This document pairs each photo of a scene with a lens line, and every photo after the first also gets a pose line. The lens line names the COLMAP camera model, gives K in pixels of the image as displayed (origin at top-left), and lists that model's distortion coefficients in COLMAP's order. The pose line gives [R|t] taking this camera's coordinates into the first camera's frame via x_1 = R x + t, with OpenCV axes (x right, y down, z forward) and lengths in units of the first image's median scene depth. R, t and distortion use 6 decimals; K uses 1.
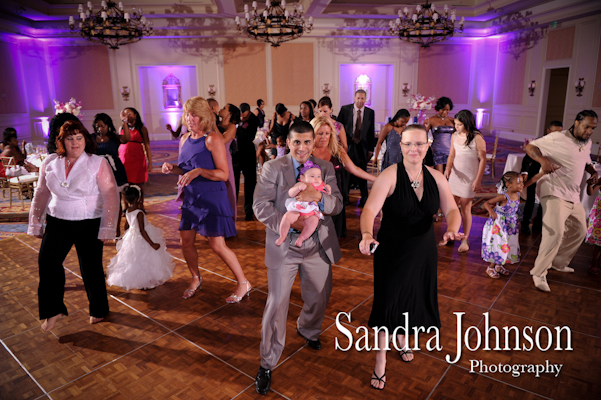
lens RADIAL K [[410.8, 0, 300.5], [0, 410.8, 200.0], [0, 0, 1]] dist [-0.049933, 0.000491]
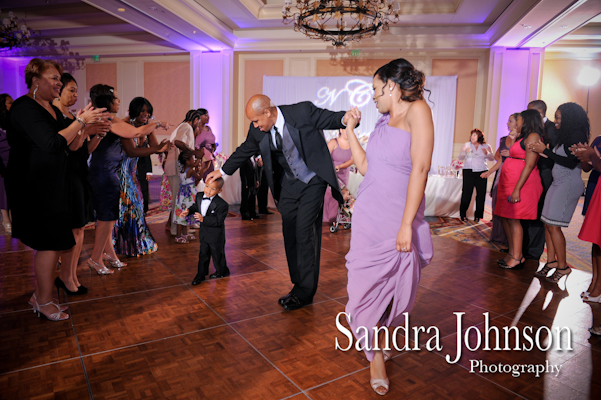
lens RADIAL K [[410.8, 0, 300.5], [0, 410.8, 200.0], [0, 0, 1]] dist [-0.049933, 0.000491]
pose [[0.300664, -0.112680, 0.947050, -0.220127], [0.201177, 0.978146, 0.052511, -0.011048], [-0.932271, 0.174736, 0.316762, 0.170991]]
